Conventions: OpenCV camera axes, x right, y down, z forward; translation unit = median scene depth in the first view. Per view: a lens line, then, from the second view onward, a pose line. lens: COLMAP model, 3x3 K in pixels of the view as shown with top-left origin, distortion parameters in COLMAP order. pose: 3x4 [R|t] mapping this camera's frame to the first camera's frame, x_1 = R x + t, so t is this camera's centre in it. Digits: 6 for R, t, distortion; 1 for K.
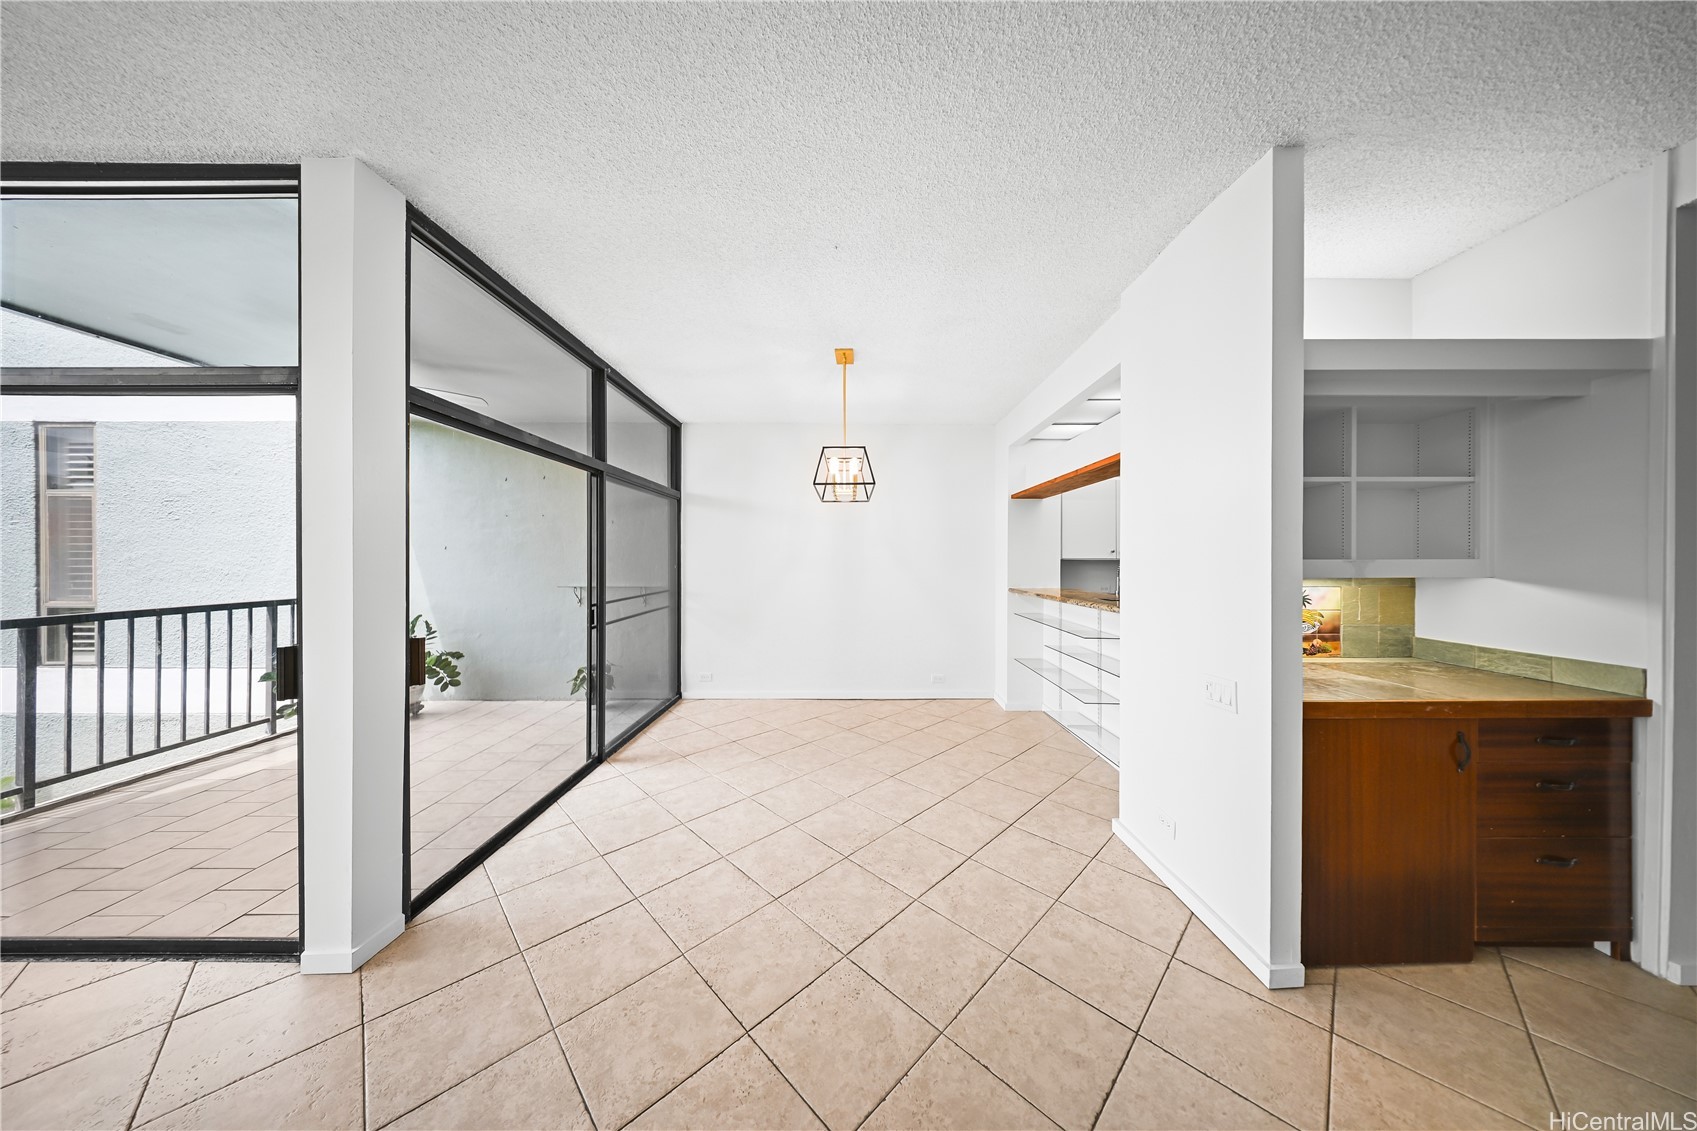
lens RADIAL K [[502.5, 0, 854.2], [0, 502.5, 564.4], [0, 0, 1]] dist [0.000146, -0.000016]
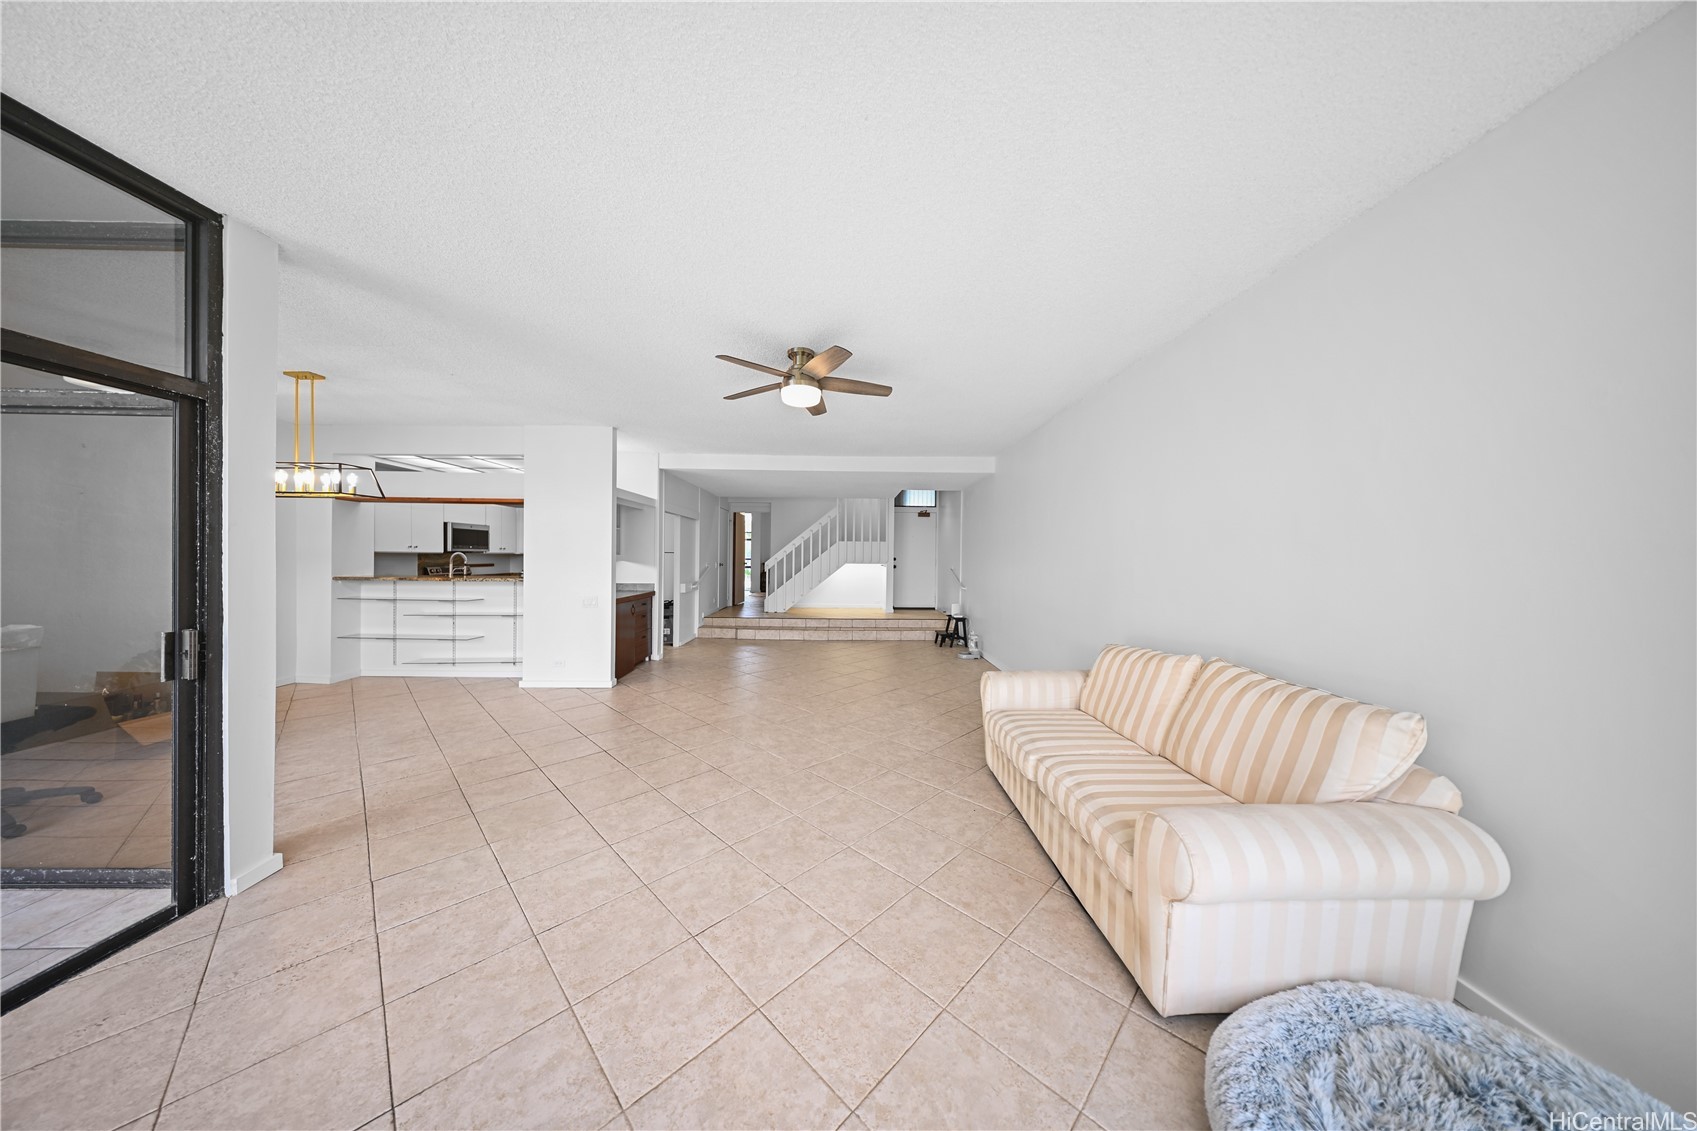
lens RADIAL K [[502.5, 0, 848.2], [0, 502.5, 560.5], [0, 0, 1]] dist [0.000146, -0.000016]
pose [[-0.010612, -0.007162, 0.999918, -1.734699], [-0.004528, 0.999964, 0.007114, -0.004269], [-0.999933, -0.004452, -0.010644, -0.348358]]
